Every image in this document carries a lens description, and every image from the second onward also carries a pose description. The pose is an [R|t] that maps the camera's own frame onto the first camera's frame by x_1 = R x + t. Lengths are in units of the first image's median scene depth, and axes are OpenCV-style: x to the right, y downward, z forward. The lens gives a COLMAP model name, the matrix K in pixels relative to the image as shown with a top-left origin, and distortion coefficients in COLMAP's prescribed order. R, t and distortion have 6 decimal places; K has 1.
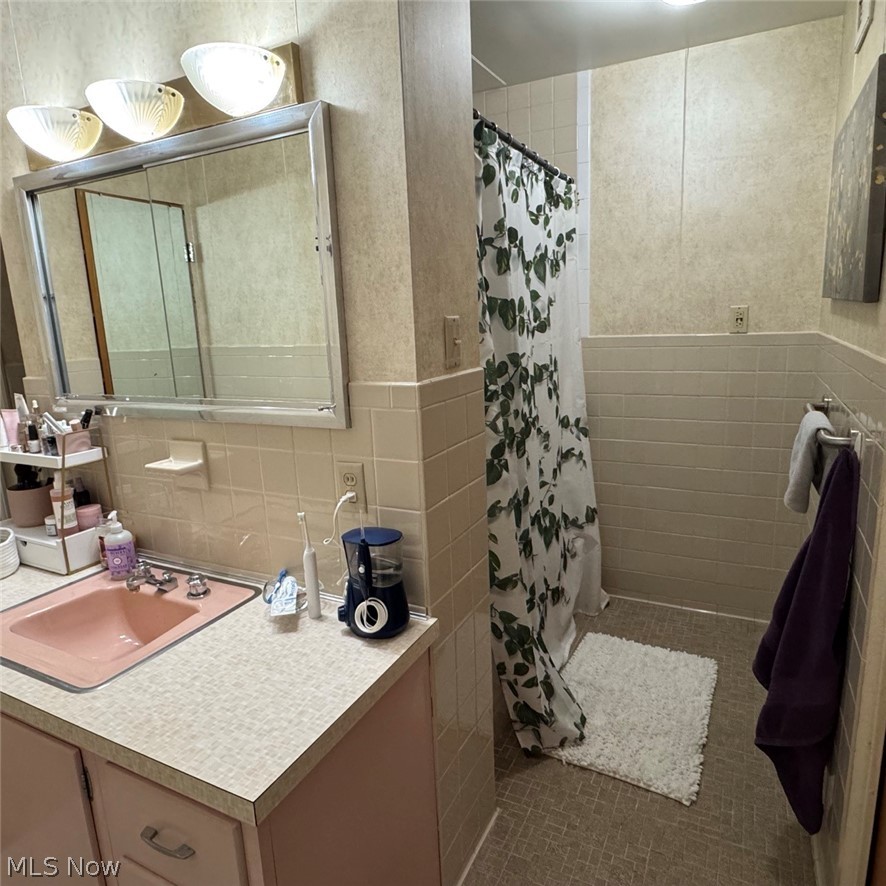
lens RADIAL K [[611.8, 0, 440.0], [0, 611.8, 442.4], [0, 0, 1]] dist [-0.003791, 0.002480]
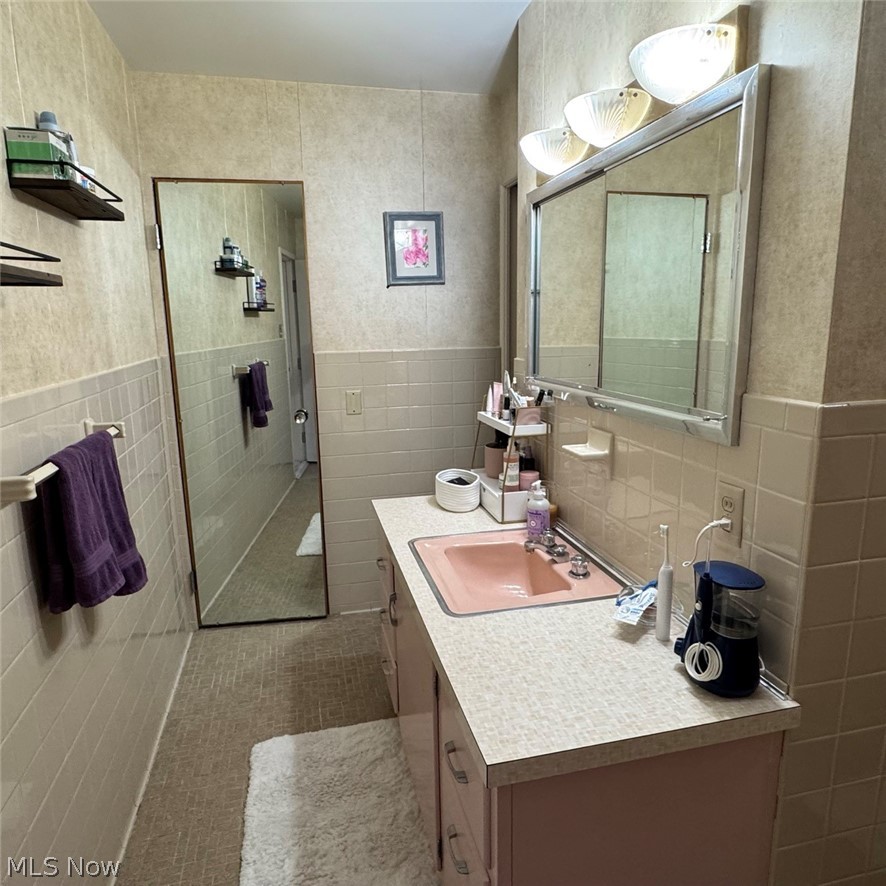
lens RADIAL K [[611.8, 0, 440.4], [0, 611.8, 442.3], [0, 0, 1]] dist [-0.003791, 0.002480]
pose [[0.647552, 0.177521, -0.741055, 0.216129], [-0.164379, 0.982132, 0.091633, -0.037999], [0.744081, 0.062477, 0.665162, 0.113921]]
